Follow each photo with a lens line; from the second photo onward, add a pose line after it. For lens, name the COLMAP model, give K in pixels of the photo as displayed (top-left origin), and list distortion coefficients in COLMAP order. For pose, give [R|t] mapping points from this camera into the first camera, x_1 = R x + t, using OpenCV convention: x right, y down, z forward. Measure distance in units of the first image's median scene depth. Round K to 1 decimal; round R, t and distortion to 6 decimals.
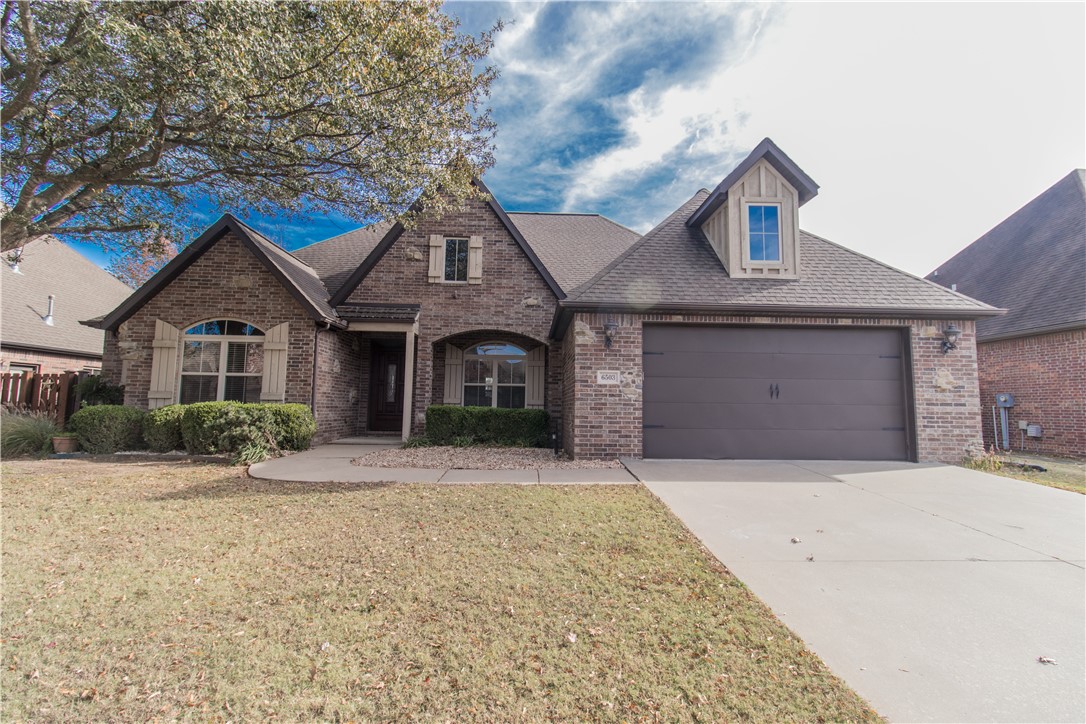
lens RADIAL K [[507.0, 0, 543.0], [0, 507.0, 362.0], [0, 0, 1]] dist [0.001490, 0.000500]
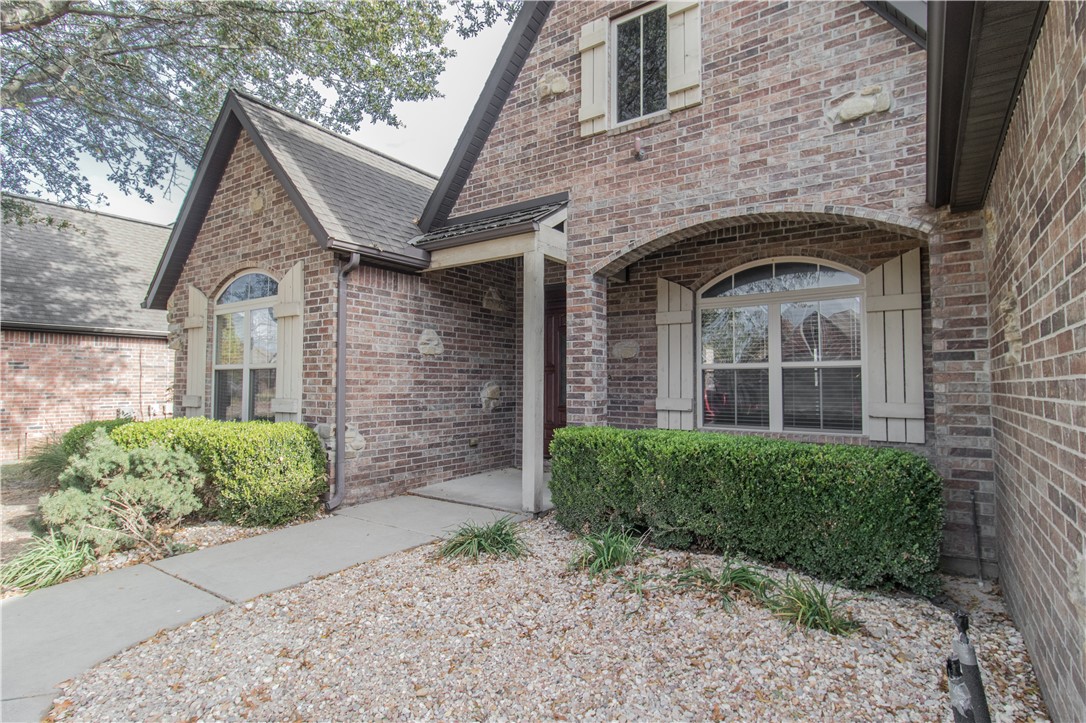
lens RADIAL K [[543.1, 0, 543.0], [0, 543.1, 361.5], [0, 0, 1]] dist [0.002224, 0.000544]
pose [[0.802702, -0.037587, -0.595195, 0.017049], [0.062700, 0.997800, 0.021547, 0.022510], [0.593076, -0.054614, 0.803292, 0.597609]]
